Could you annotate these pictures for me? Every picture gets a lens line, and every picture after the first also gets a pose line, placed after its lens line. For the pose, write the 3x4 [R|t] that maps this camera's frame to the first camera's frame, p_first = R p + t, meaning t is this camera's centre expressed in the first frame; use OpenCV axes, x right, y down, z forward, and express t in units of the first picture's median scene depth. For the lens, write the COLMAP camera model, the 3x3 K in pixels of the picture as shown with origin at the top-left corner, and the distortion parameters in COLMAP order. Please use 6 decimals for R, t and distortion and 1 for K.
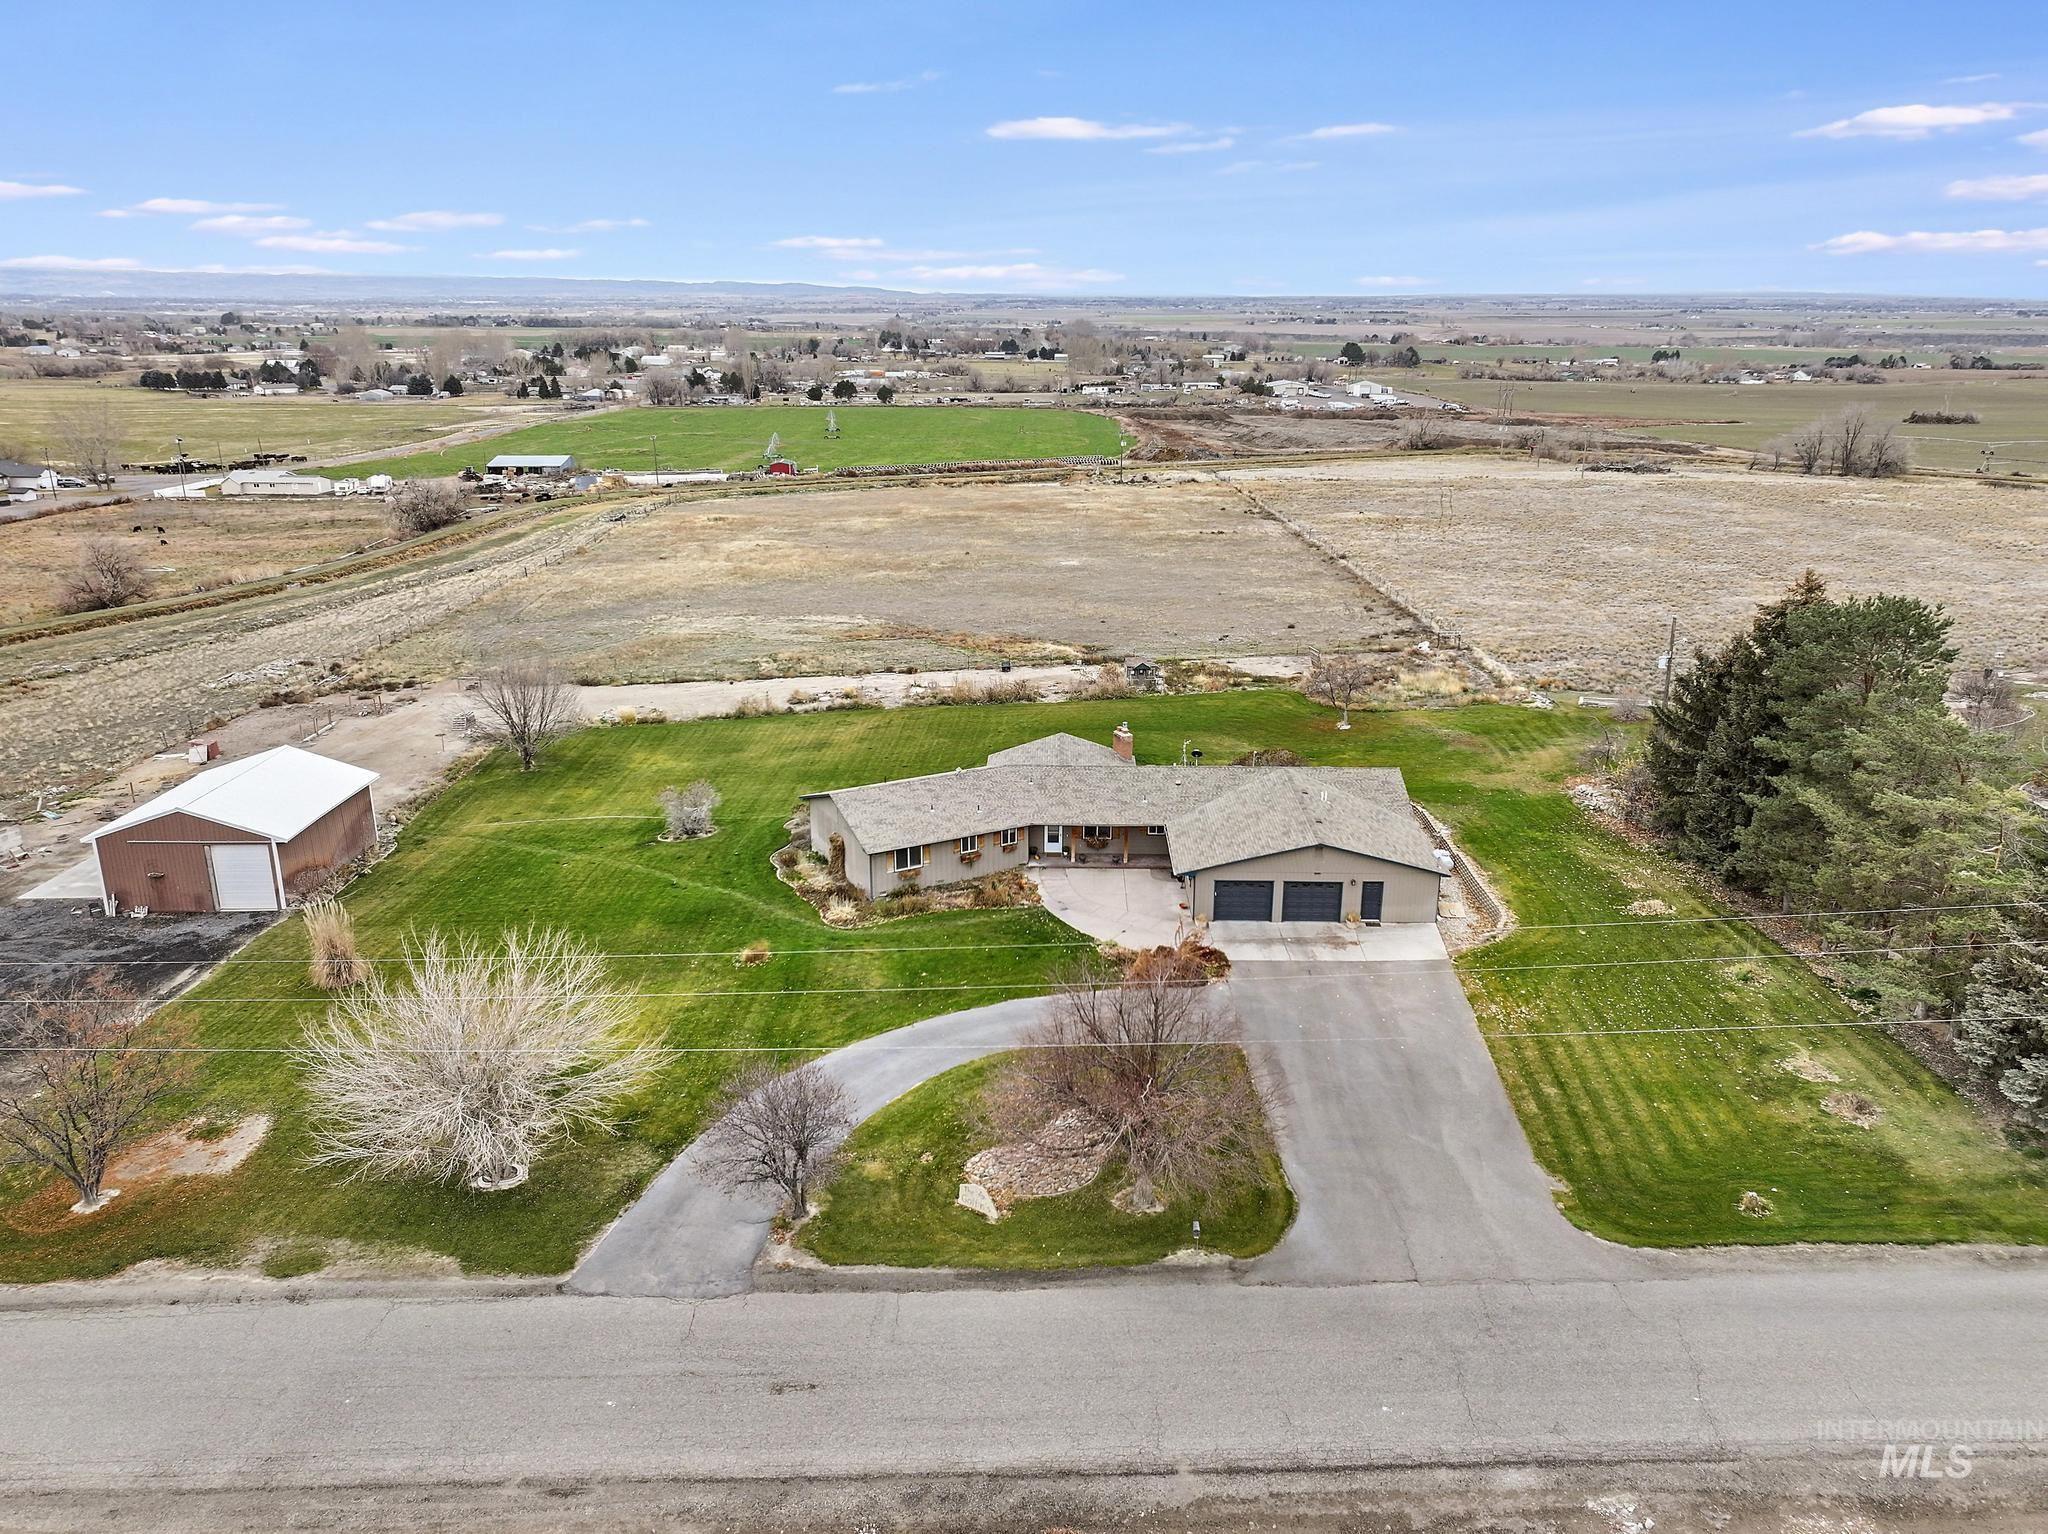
lens RADIAL K [[1464.8, 0, 1024.0], [0, 1464.8, 767.0], [0, 0, 1]] dist [-0.005072, 0.003655]
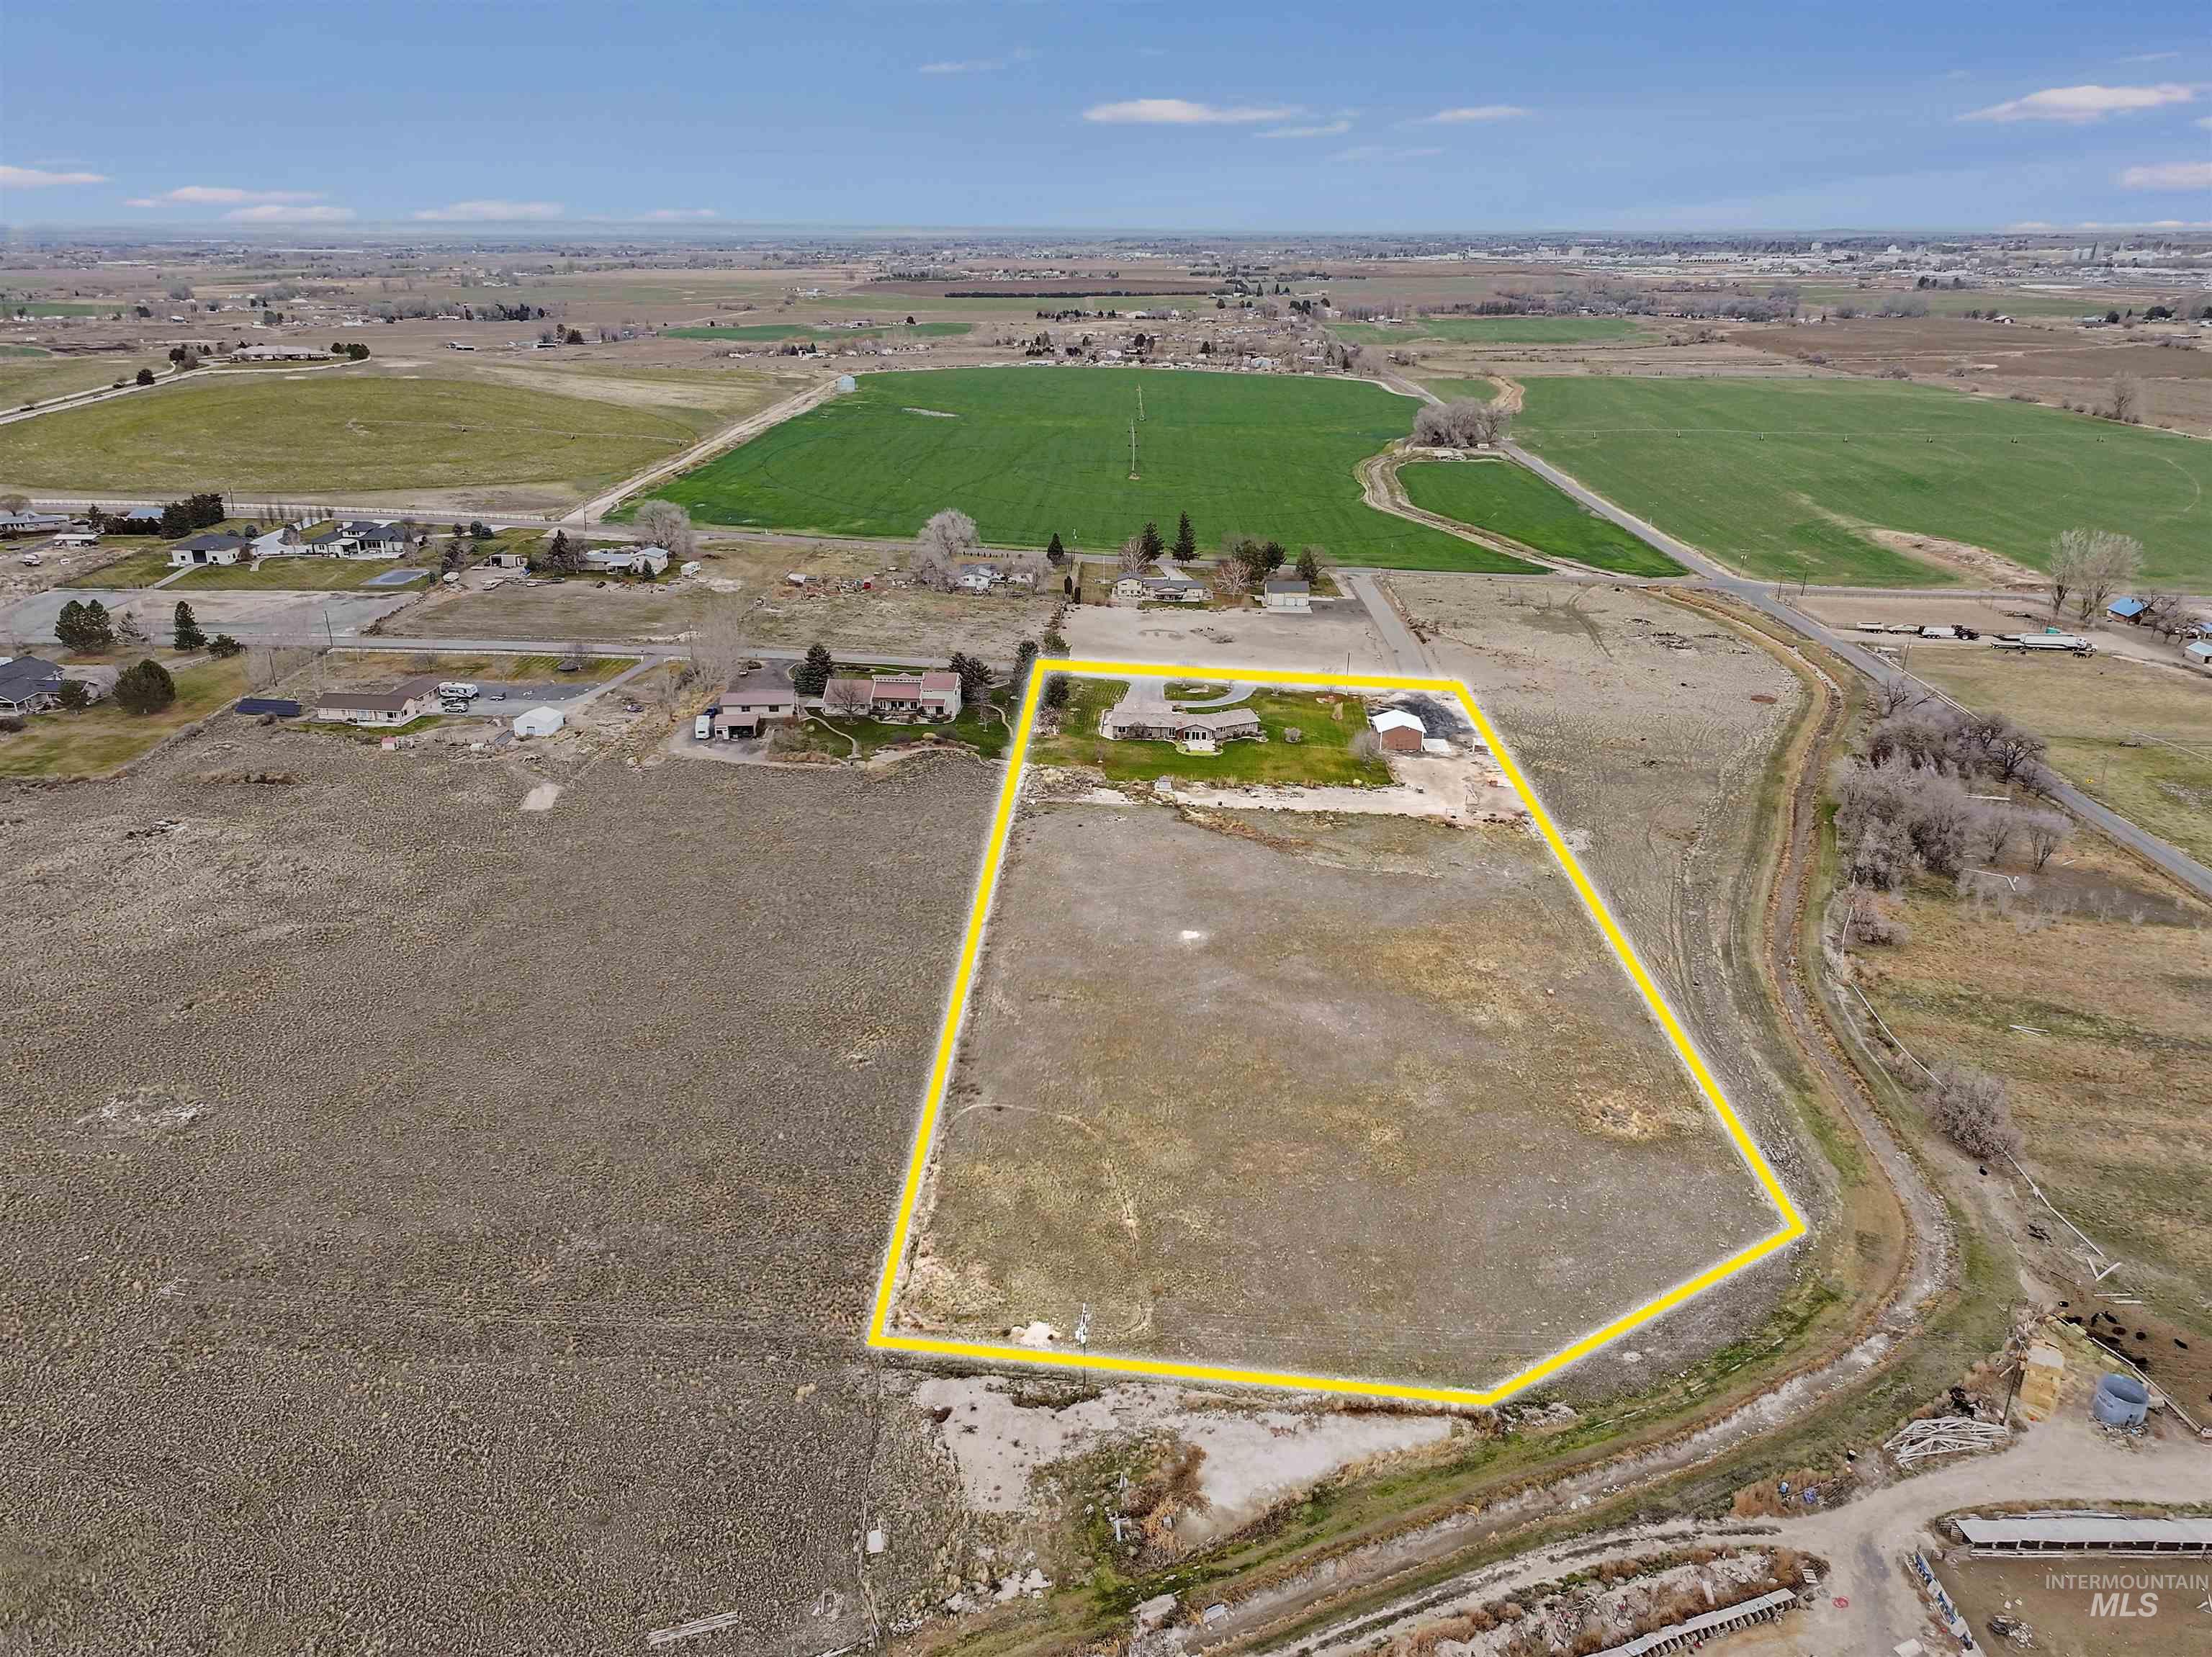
lens RADIAL K [[1582.1, 0, 1106.0], [0, 1582.1, 828.5], [0, 0, 1]] dist [-0.005072, 0.003655]
pose [[-0.999662, -0.016082, 0.020412, 0.198583], [0.000318, 0.777862, 0.628436, -2.751162], [-0.025985, 0.628230, -0.777594, 5.093990]]
